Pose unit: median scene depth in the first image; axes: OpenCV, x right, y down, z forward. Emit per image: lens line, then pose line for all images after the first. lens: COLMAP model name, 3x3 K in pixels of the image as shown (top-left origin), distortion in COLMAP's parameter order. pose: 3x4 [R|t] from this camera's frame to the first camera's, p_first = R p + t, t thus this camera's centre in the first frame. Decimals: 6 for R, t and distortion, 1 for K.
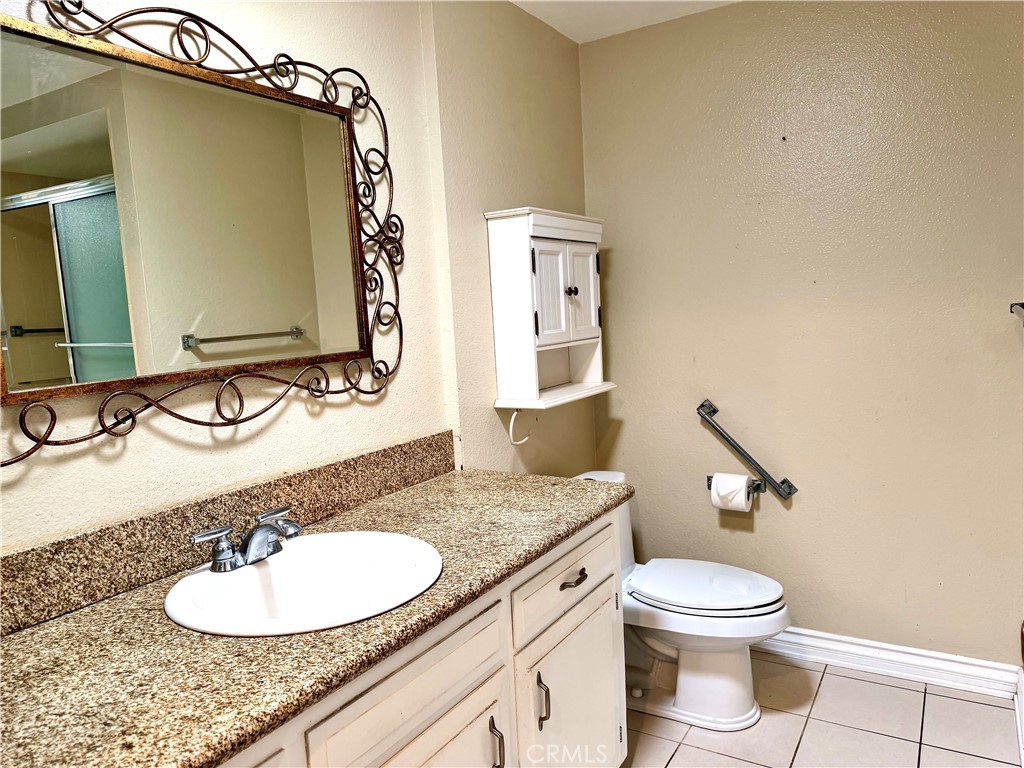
lens RADIAL K [[724.4, 0, 514.1], [0, 724.4, 387.1], [0, 0, 1]] dist [0.053137, -0.058950]
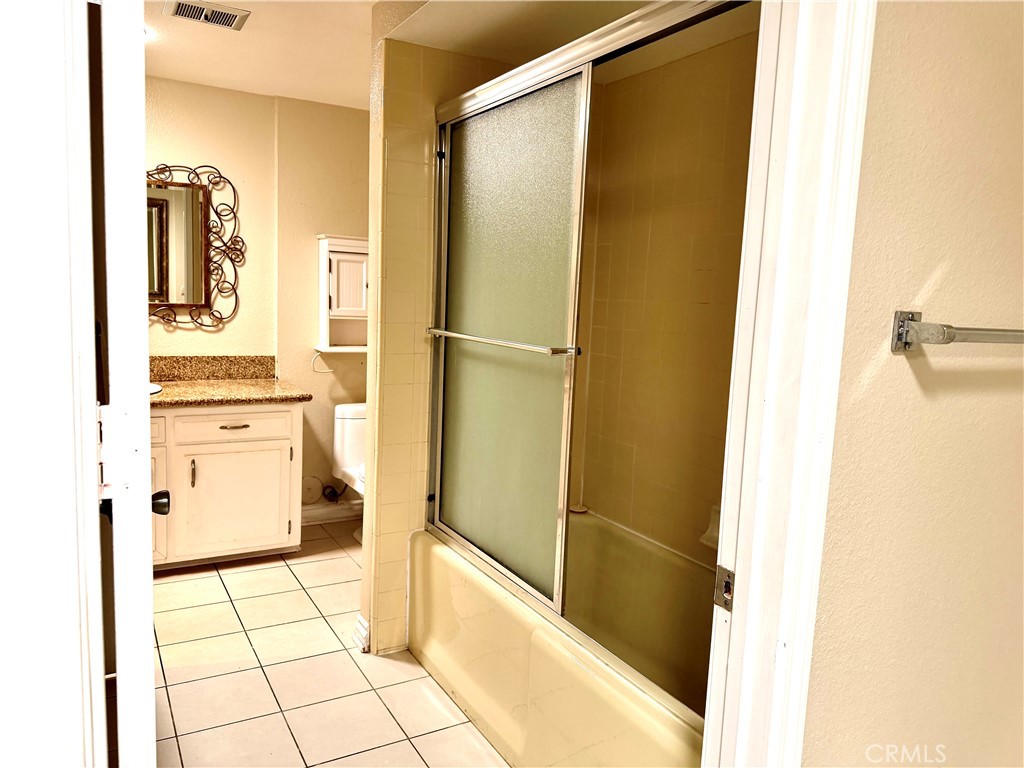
lens RADIAL K [[727.0, 0, 507.6], [0, 727.0, 383.2], [0, 0, 1]] dist [0.033441, -0.058647]
pose [[0.868477, 0.148846, -0.472857, 1.447590], [-0.141084, 0.988627, 0.052076, -0.056234], [0.475230, 0.021486, 0.879599, -0.353258]]
